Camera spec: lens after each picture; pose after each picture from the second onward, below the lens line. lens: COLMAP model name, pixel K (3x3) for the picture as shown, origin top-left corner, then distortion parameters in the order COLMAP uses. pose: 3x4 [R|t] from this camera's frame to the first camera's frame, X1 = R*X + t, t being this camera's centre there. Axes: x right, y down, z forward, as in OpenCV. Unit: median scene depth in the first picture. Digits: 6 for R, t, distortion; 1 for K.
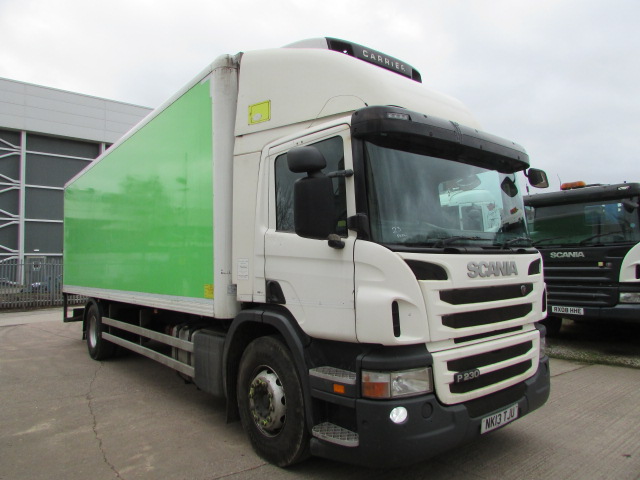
lens RADIAL K [[454.8, 0, 310.4], [0, 454.8, 238.5], [0, 0, 1]] dist [-0.042722, 0.033838]
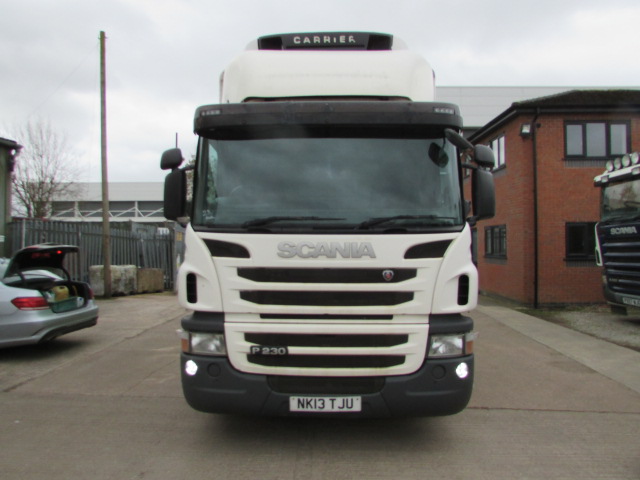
lens RADIAL K [[454.8, 0, 310.4], [0, 454.8, 238.5], [0, 0, 1]] dist [-0.042722, 0.033838]
pose [[0.765212, 0.013566, -0.643635, 1.017789], [0.021527, 0.998680, 0.046643, -0.002184], [0.643418, -0.049548, 0.763910, 0.252887]]
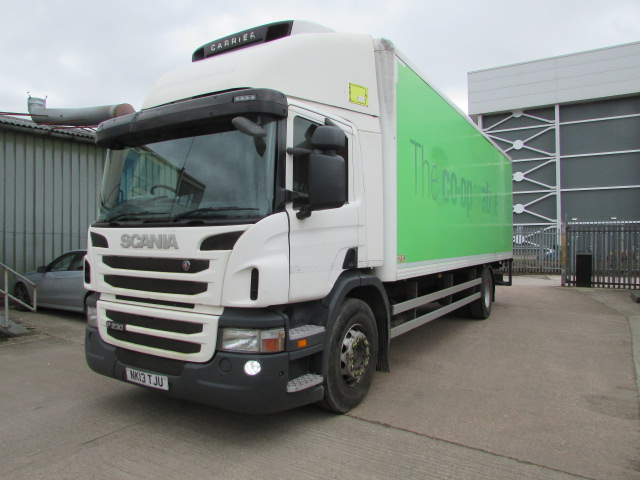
lens RADIAL K [[454.8, 0, 310.4], [0, 454.8, 238.5], [0, 0, 1]] dist [-0.042722, 0.033838]
pose [[0.341919, 0.021029, -0.939494, 1.569188], [0.045084, 0.998231, 0.038752, 0.037811], [0.938647, -0.055606, 0.340366, 1.017756]]
